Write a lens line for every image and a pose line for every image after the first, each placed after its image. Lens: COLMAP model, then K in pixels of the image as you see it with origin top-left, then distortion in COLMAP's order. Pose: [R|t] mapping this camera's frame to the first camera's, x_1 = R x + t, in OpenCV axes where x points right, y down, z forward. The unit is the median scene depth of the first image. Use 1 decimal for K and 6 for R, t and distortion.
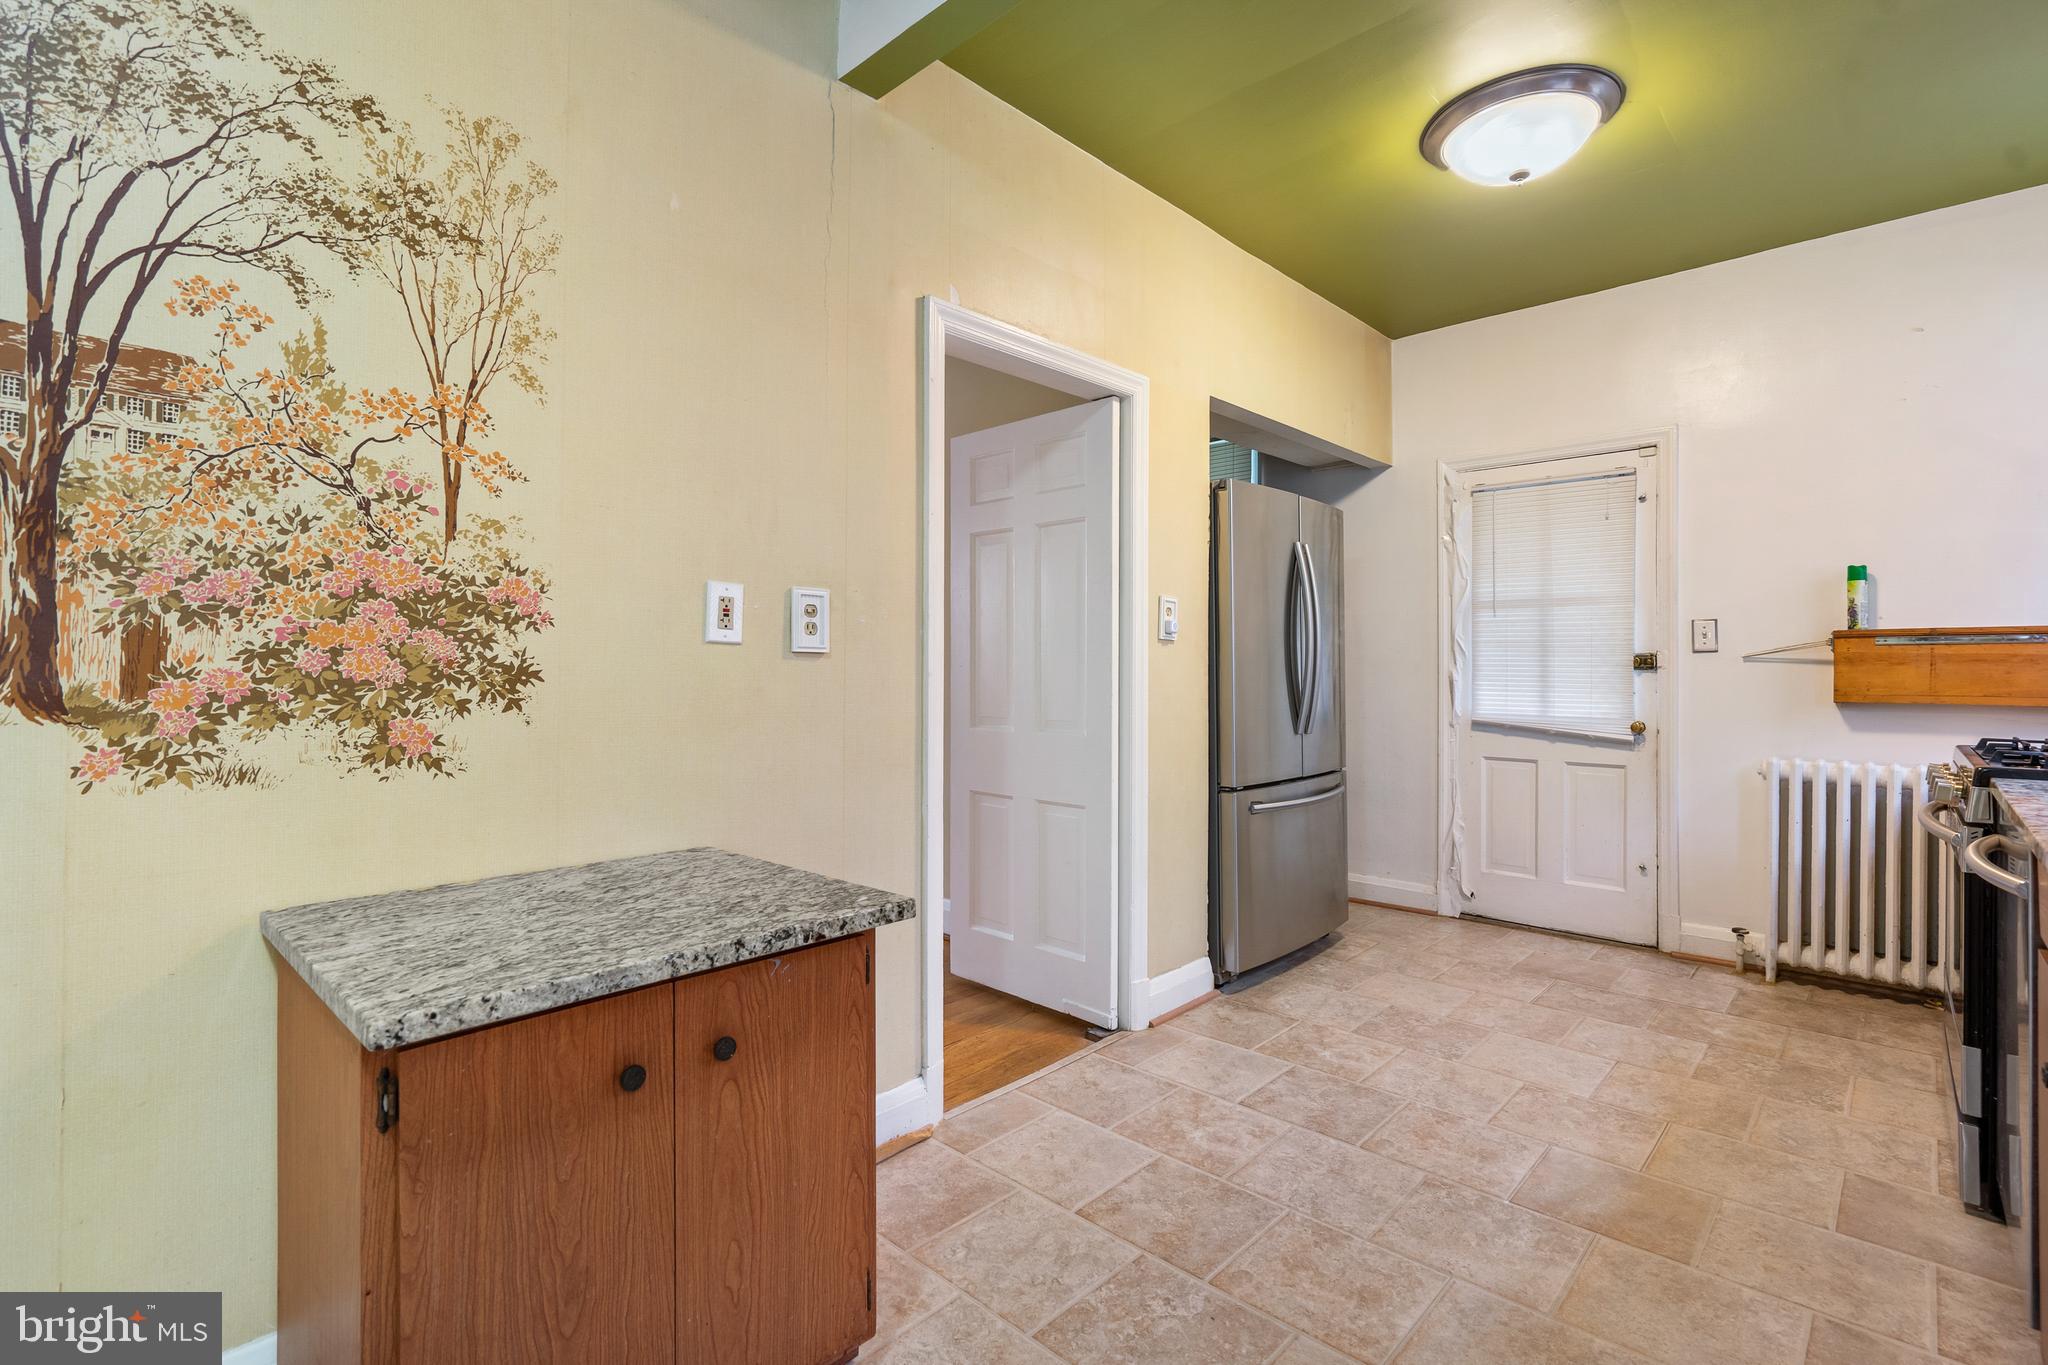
lens RADIAL K [[933.5, 0, 1026.1], [0, 933.5, 668.4], [0, 0, 1]] dist [-0.003306, 0.000601]
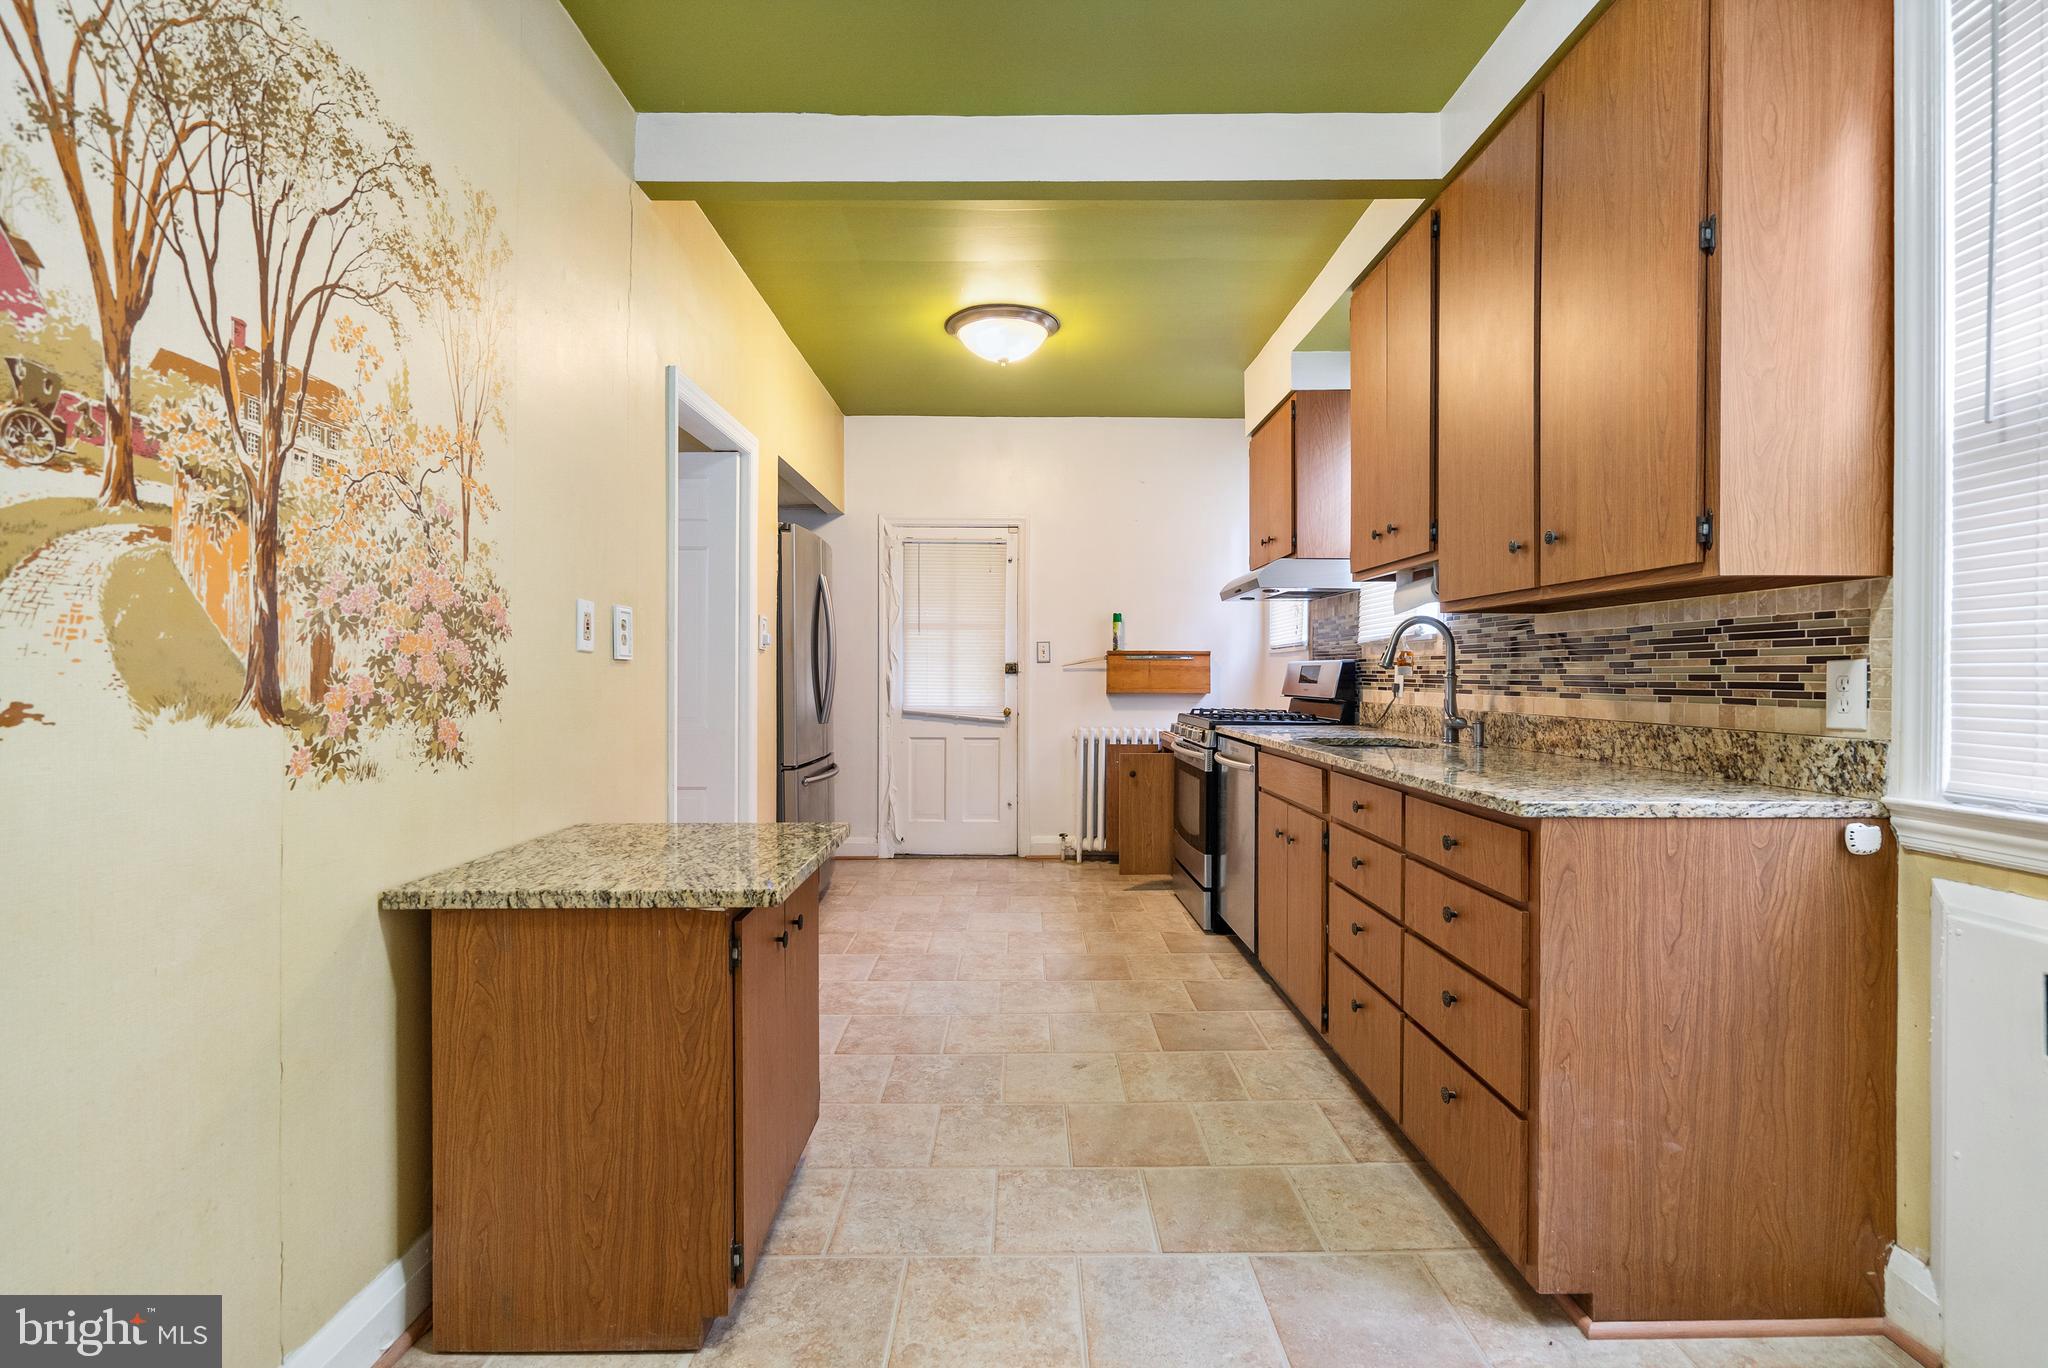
lens RADIAL K [[943.7, 0, 1029.2], [0, 943.7, 676.8], [0, 0, 1]] dist [-0.004438, 0.001027]
pose [[0.719773, -0.001317, 0.694208, -0.892173], [-0.003413, 0.999979, 0.005436, -0.004461], [-0.694201, -0.006282, 0.719754, -0.296164]]
